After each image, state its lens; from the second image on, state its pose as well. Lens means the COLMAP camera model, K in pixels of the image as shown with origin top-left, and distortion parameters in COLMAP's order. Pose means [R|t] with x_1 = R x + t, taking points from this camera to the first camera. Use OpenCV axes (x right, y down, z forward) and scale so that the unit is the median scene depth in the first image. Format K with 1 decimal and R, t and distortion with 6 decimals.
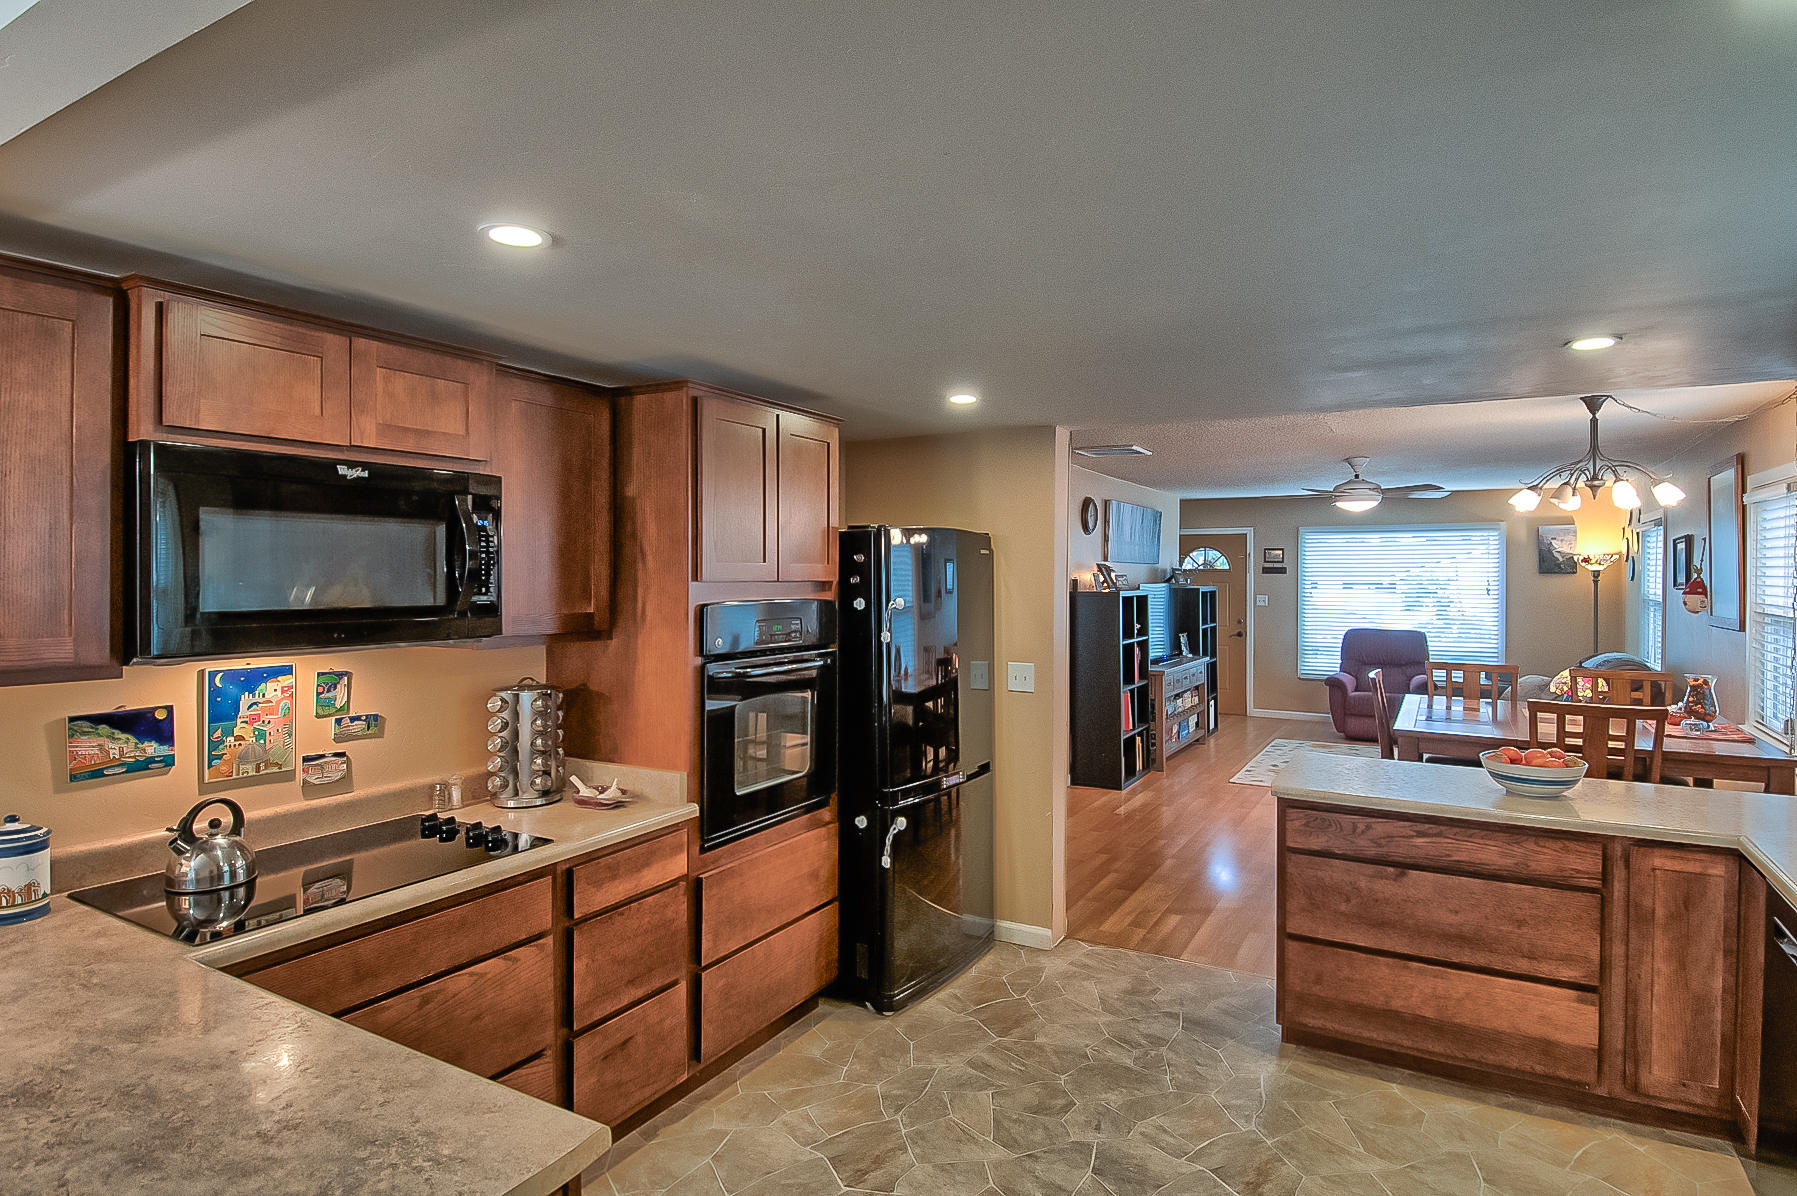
lens RADIAL K [[942.3, 0, 937.2], [0, 942.3, 583.0], [0, 0, 1]] dist [0.043141, -0.044003]
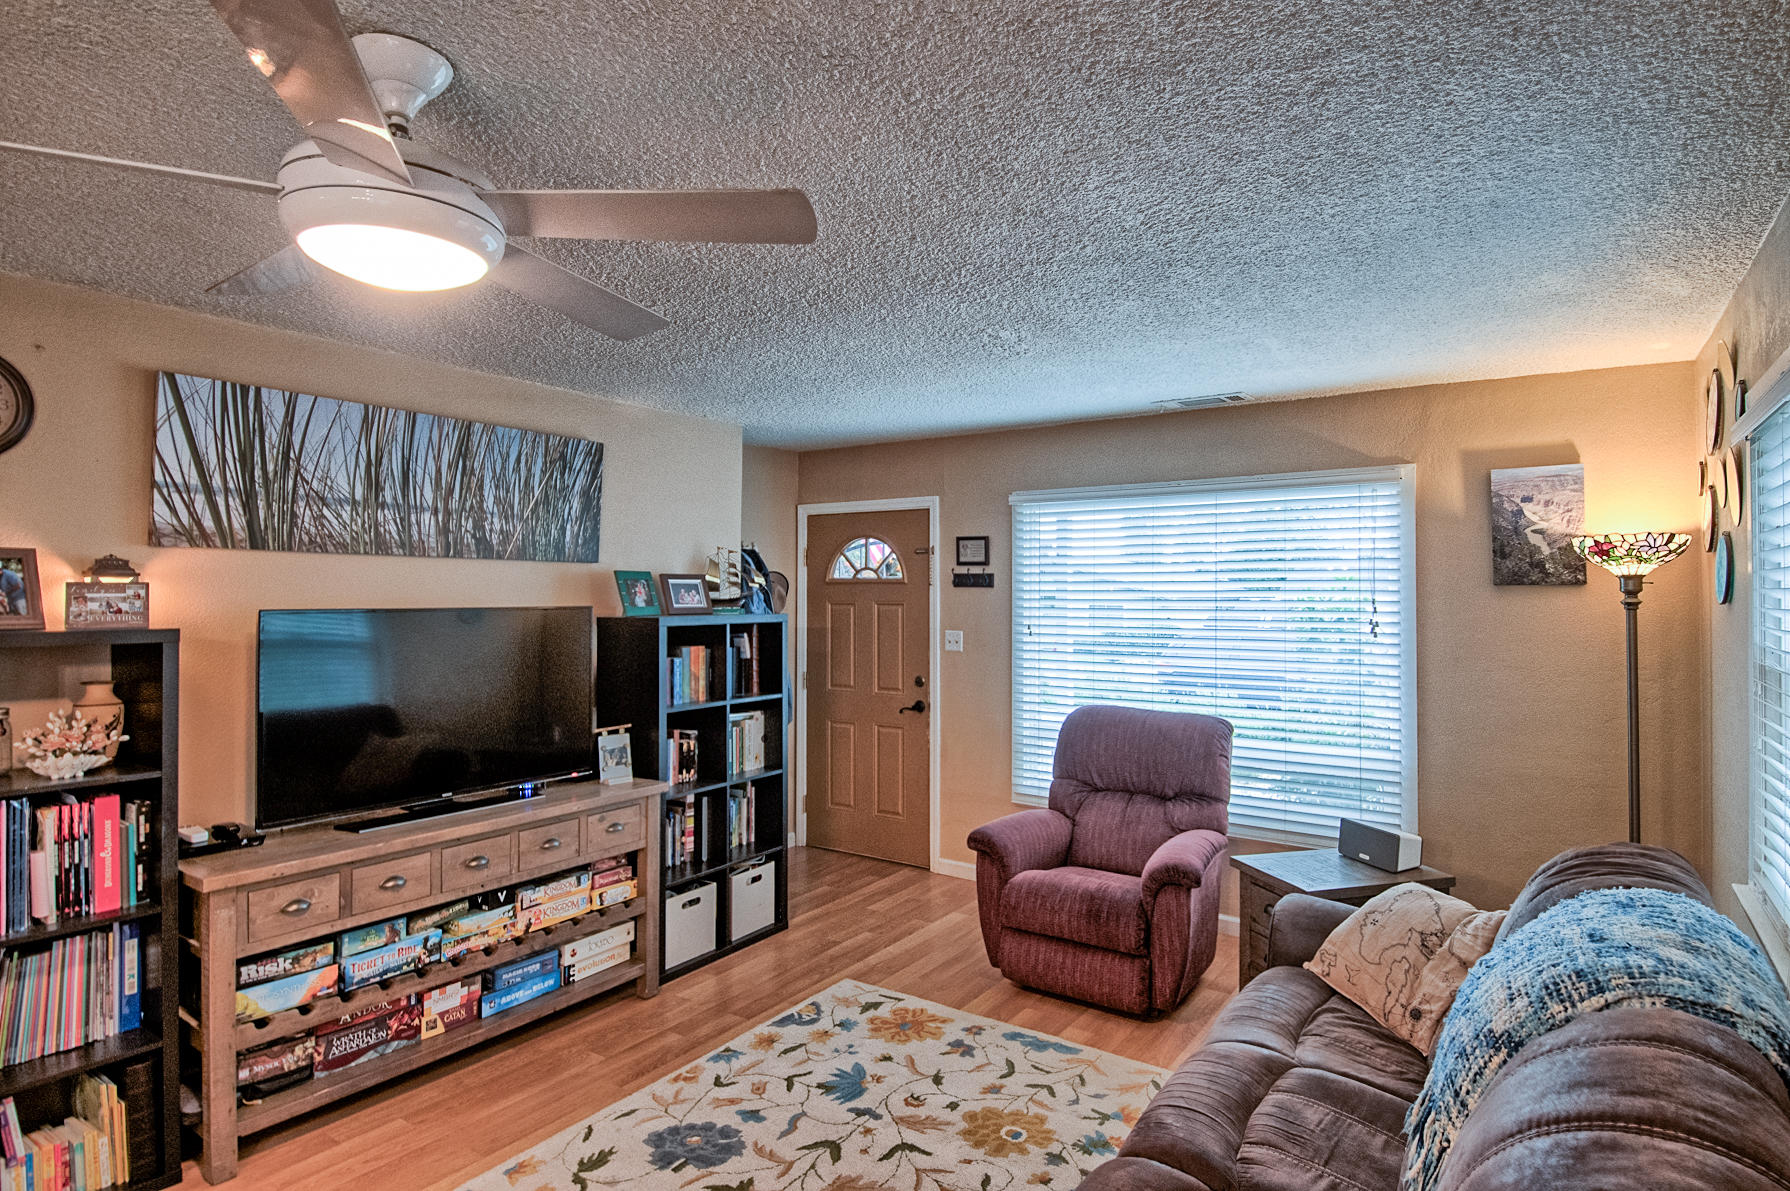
lens RADIAL K [[938.6, 0, 933.6], [0, 938.6, 580.6], [0, 0, 1]] dist [0.043141, -0.044003]
pose [[0.996496, -0.003236, -0.083577, 1.314196], [0.001780, 0.999845, -0.017493, -0.016495], [0.083620, 0.017283, 0.996348, 1.766877]]
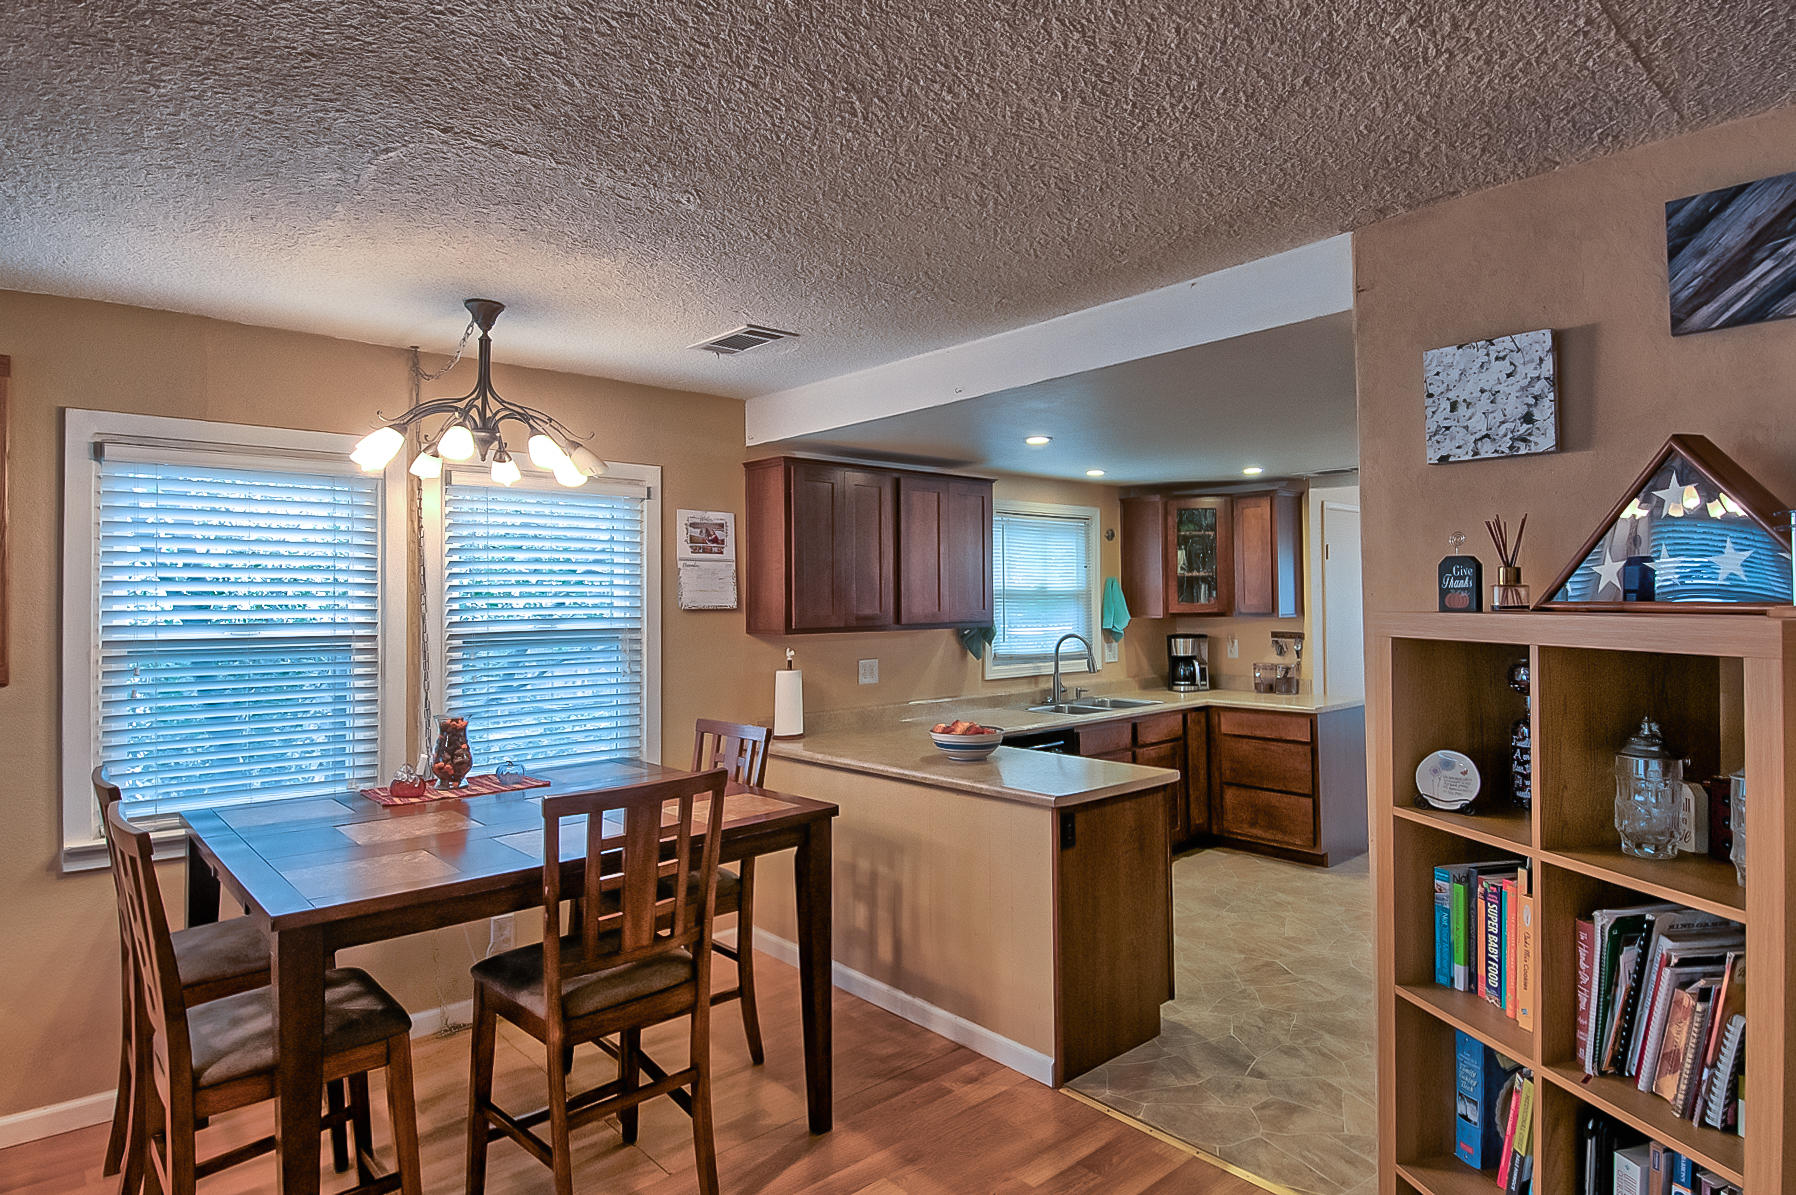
lens RADIAL K [[950.3, 0, 940.1], [0, 950.3, 578.5], [0, 0, 1]] dist [0.037216, -0.041157]
pose [[-0.943843, 0.013503, 0.330118, 0.257410], [0.011057, 0.999896, -0.009288, 0.002827], [-0.330209, -0.005116, -0.943894, 2.210497]]
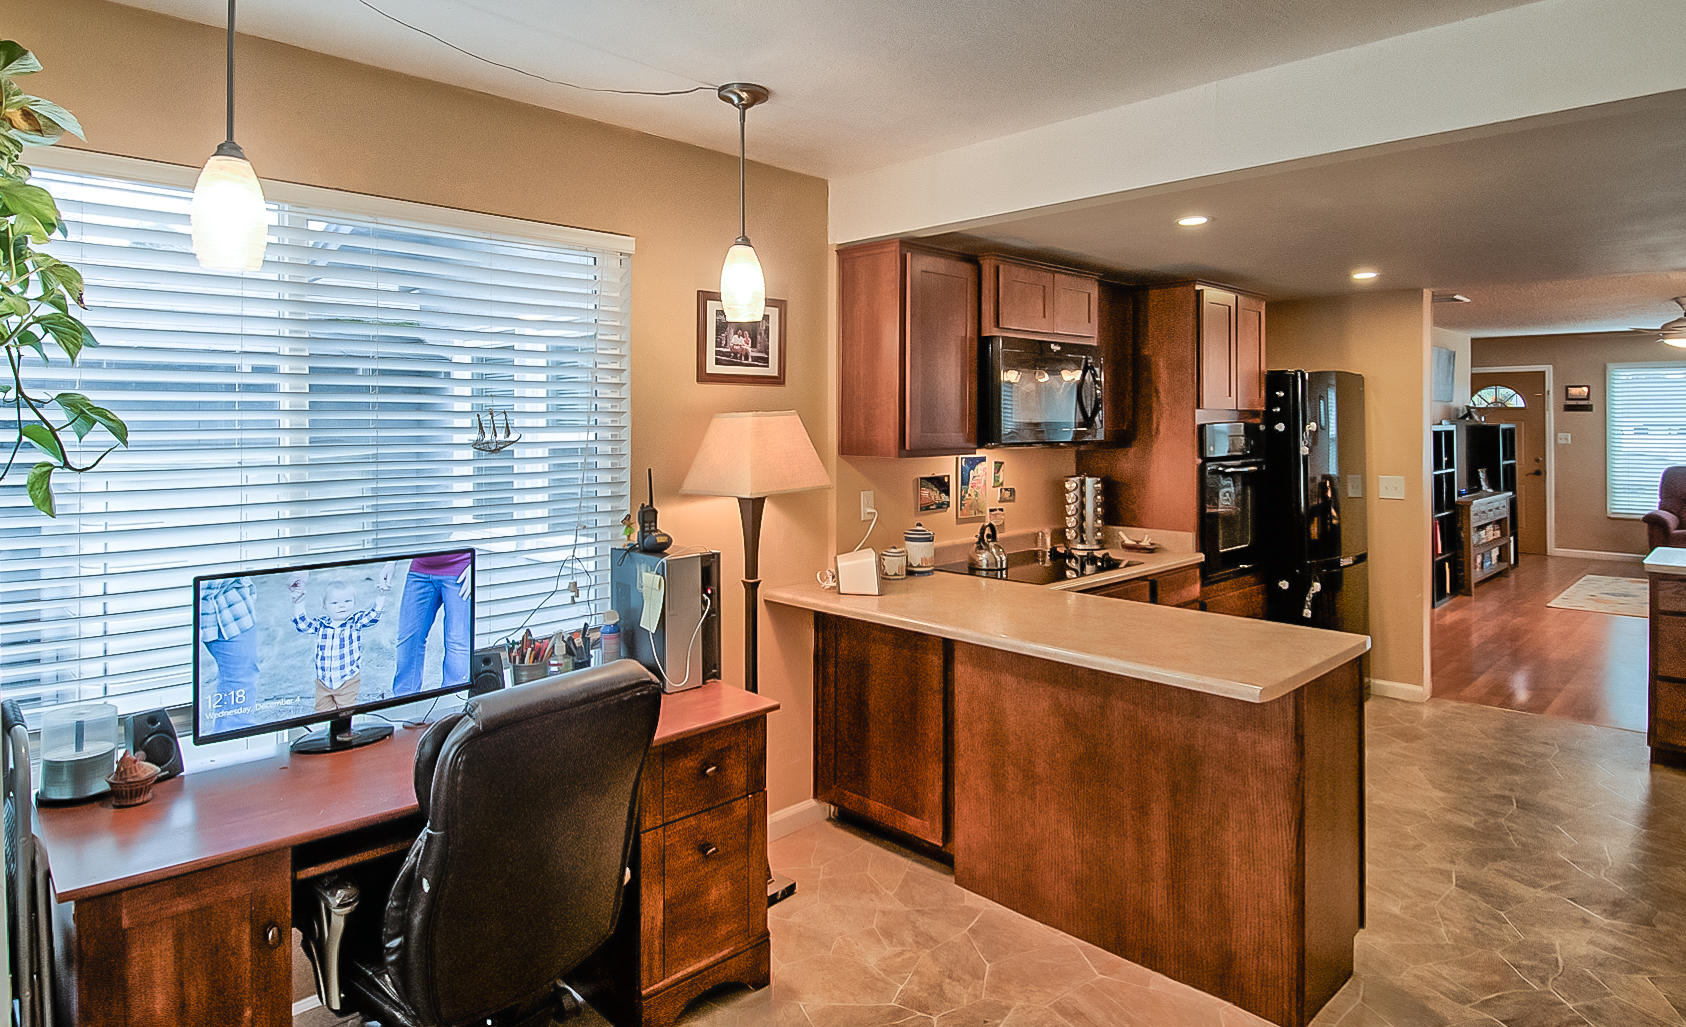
lens RADIAL K [[936.7, 0, 830.2], [0, 936.7, 419.2], [0, 0, 1]] dist [0.071113, -0.071141]
pose [[0.957389, -0.005202, -0.288754, -0.360067], [0.001951, 0.999931, -0.011546, 0.029191], [0.288795, 0.010490, 0.957334, -0.603900]]
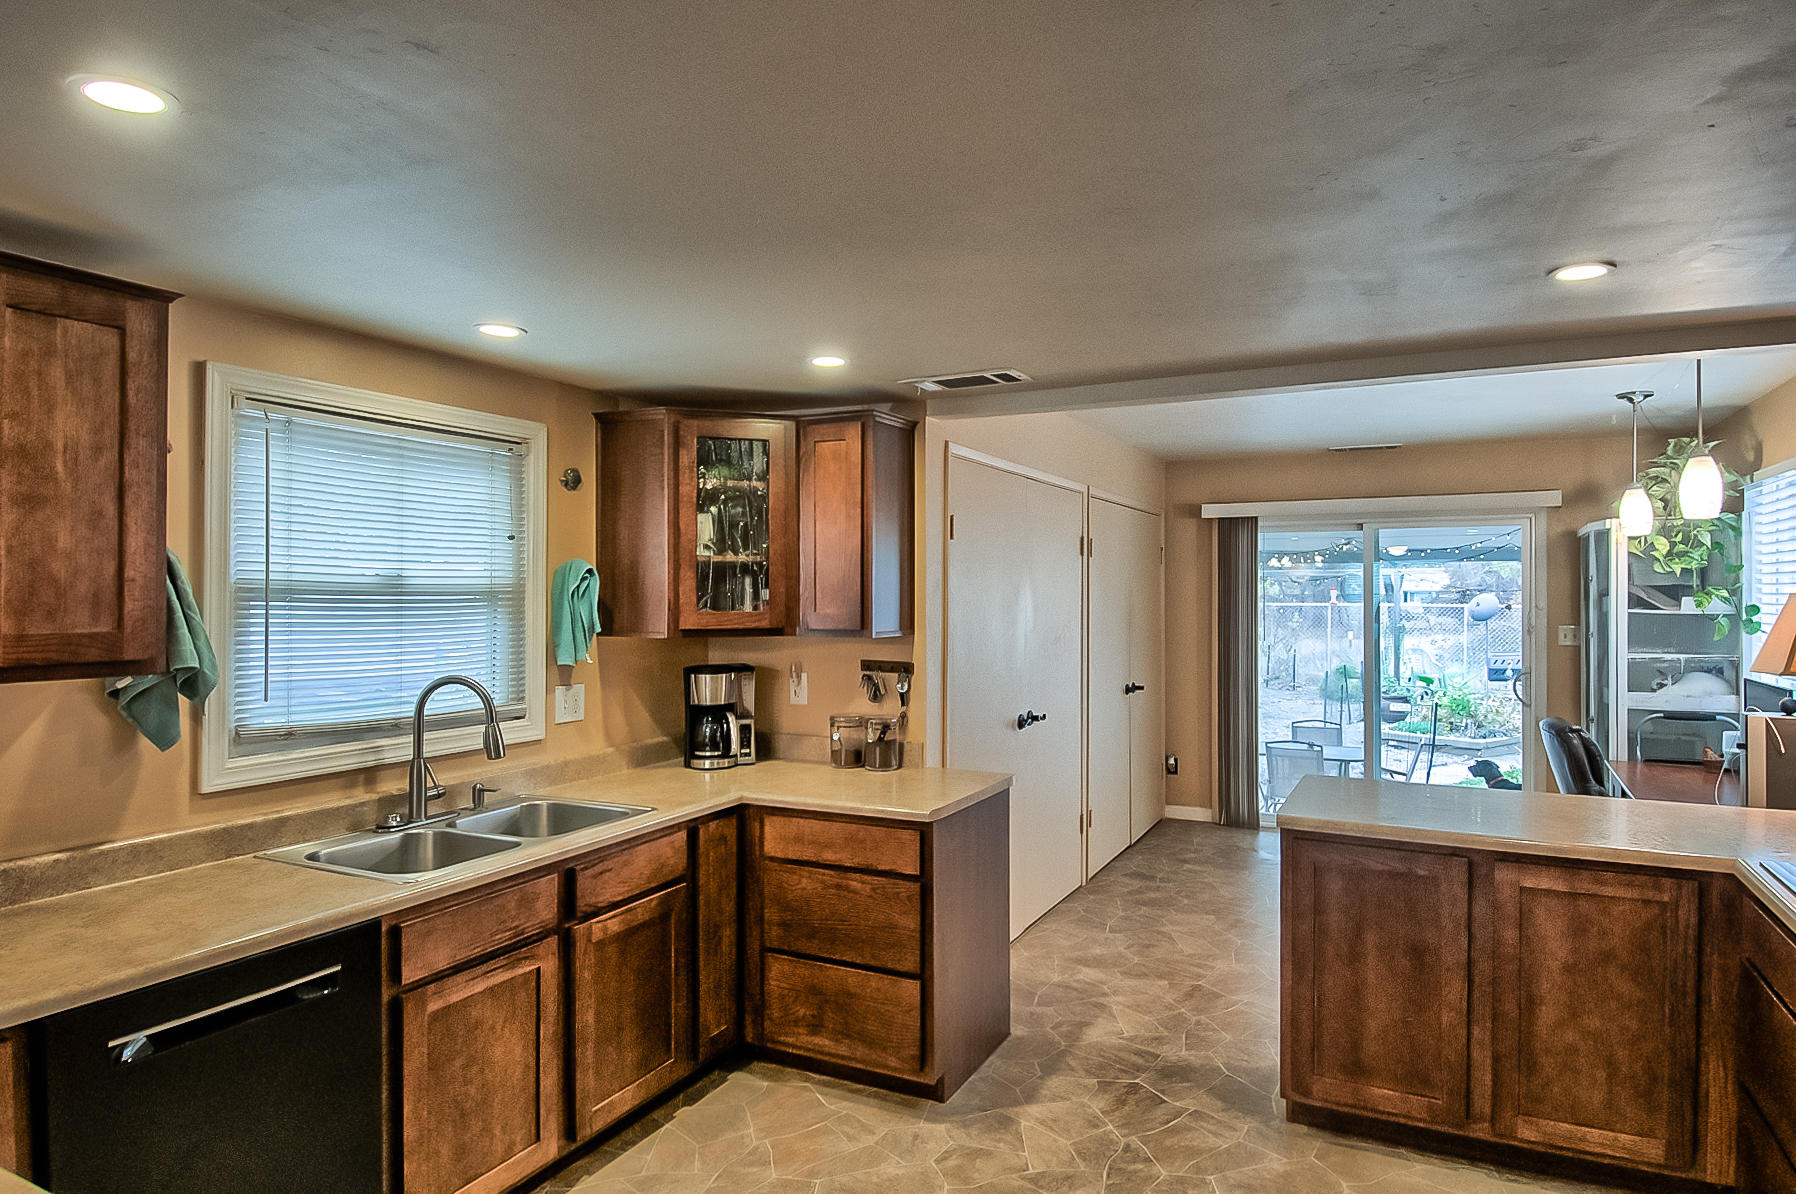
lens RADIAL K [[1003.3, 0, 936.4], [0, 1003.3, 581.1], [0, 0, 1]] dist [0.043223, -0.047945]
pose [[-0.998659, -0.007721, -0.051184, 0.234876], [-0.007529, 0.999964, -0.003931, 0.010202], [0.051213, -0.003540, -0.998681, 1.312971]]
